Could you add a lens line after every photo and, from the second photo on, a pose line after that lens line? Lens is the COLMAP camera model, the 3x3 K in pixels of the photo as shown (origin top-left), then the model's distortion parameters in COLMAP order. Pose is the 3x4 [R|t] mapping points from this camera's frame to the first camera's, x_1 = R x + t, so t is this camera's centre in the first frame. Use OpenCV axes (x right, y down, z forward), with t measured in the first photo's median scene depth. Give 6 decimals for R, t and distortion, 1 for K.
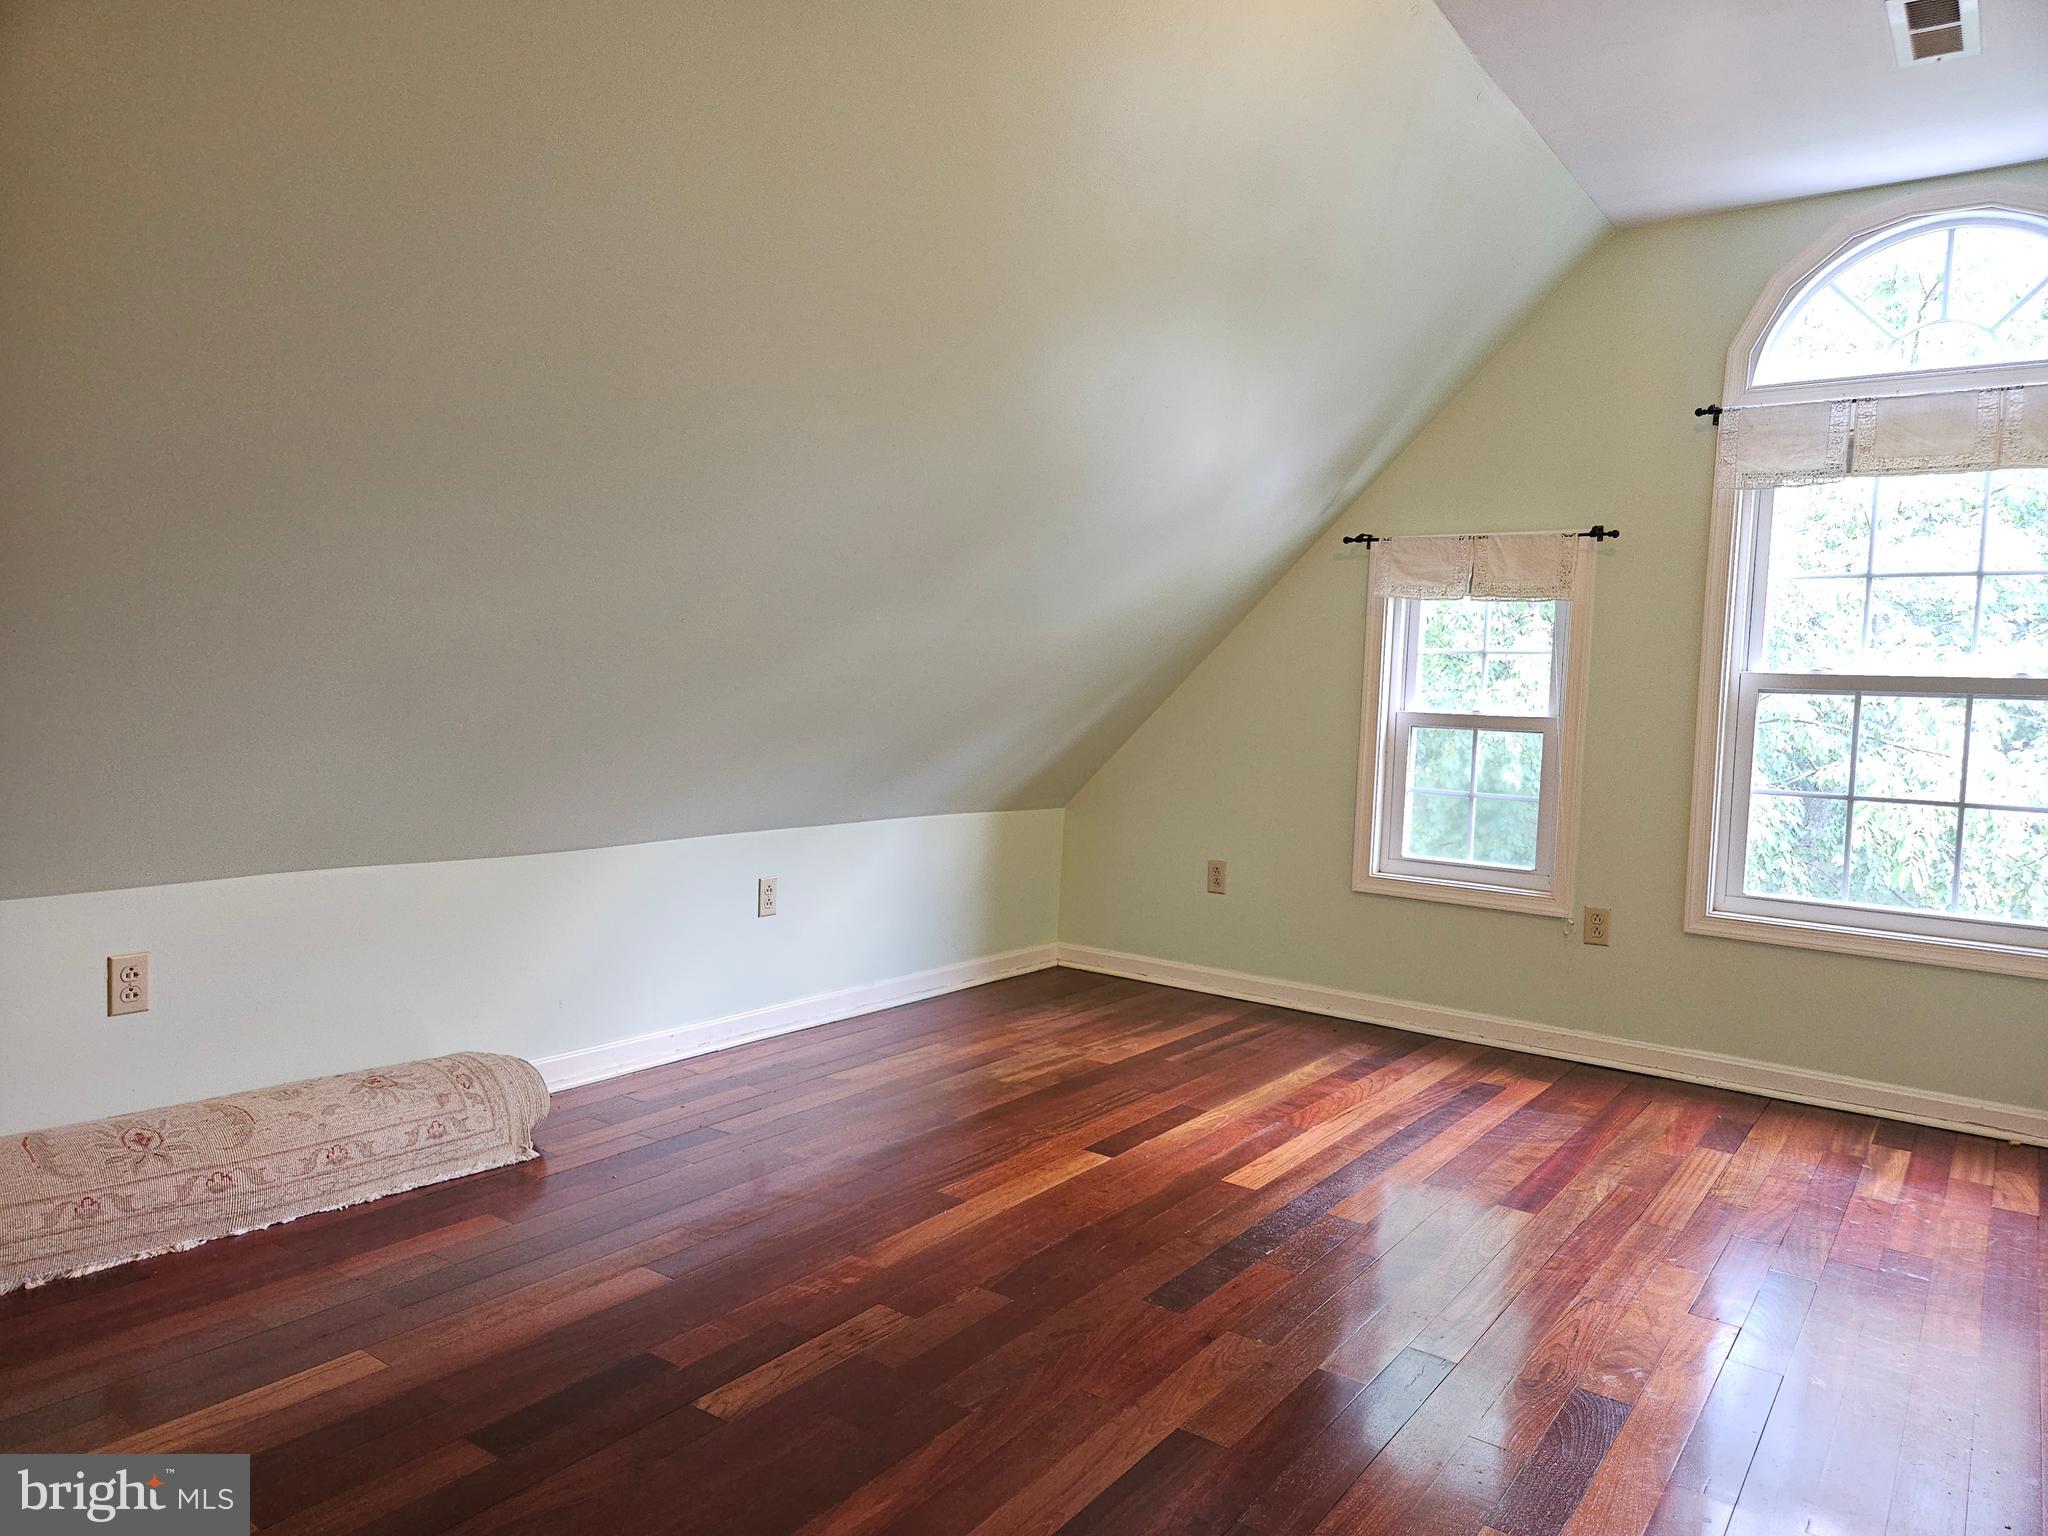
lens RADIAL K [[1371.6, 0, 1011.7], [0, 1371.6, 771.4], [0, 0, 1]] dist [0.078683, -0.067246]
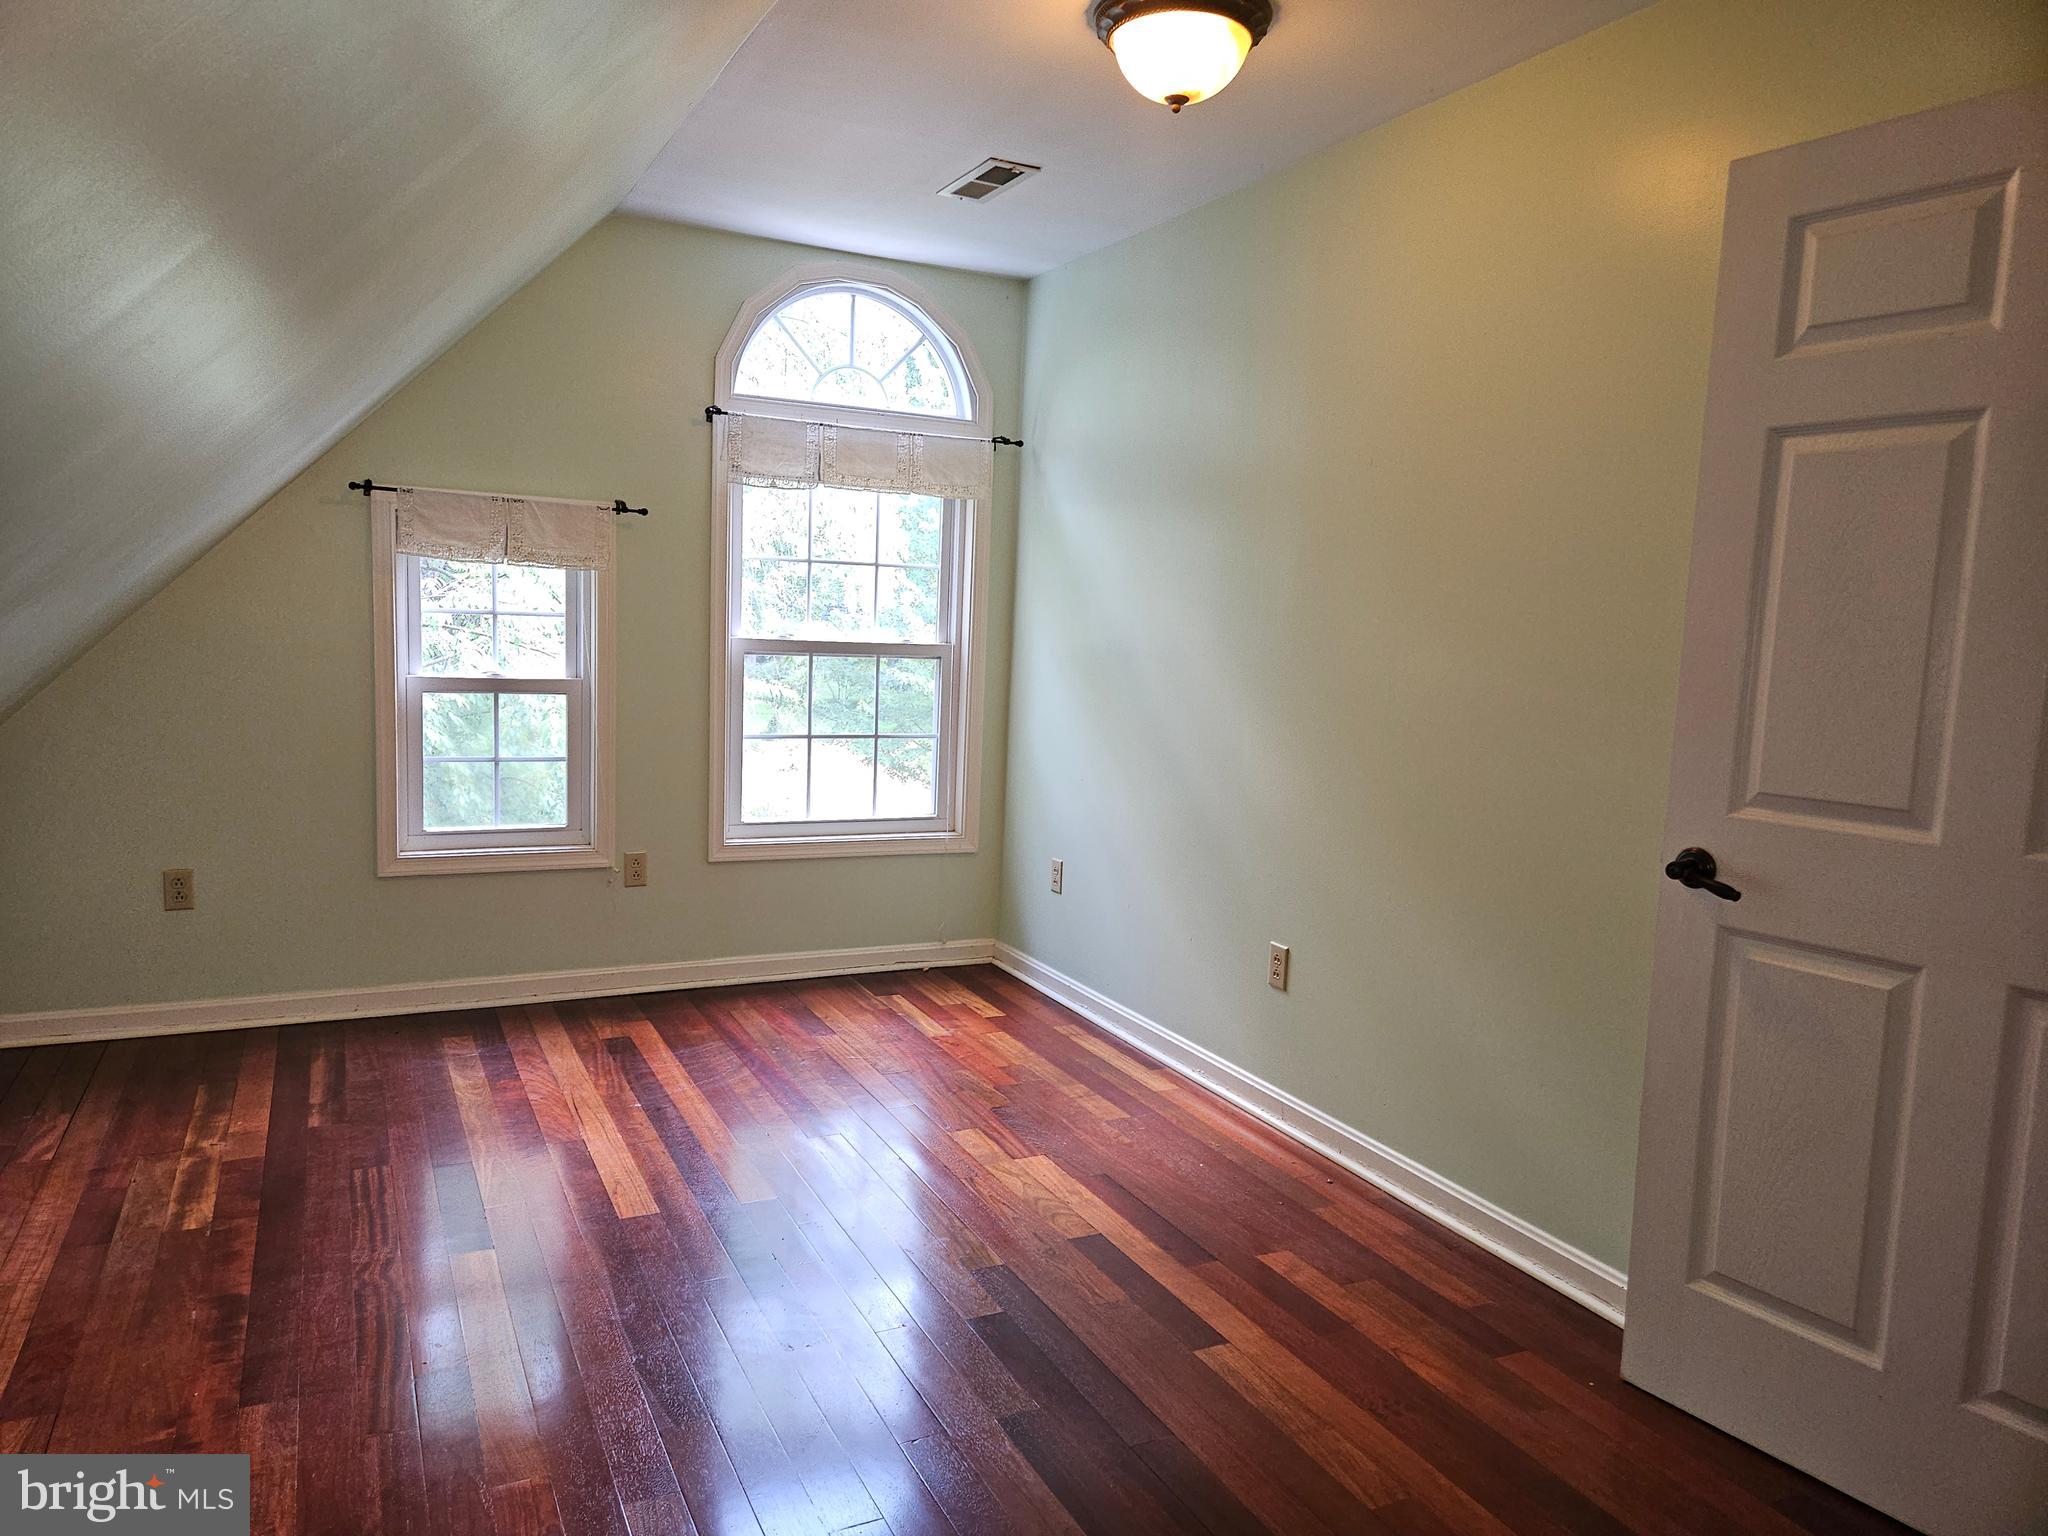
lens RADIAL K [[1371.6, 0, 1011.7], [0, 1371.6, 771.4], [0, 0, 1]] dist [0.078683, -0.067246]
pose [[0.468260, -0.121333, 0.875221, -0.407432], [0.030176, 0.992145, 0.121398, -0.094262], [-0.883075, -0.030435, 0.468243, 0.242738]]
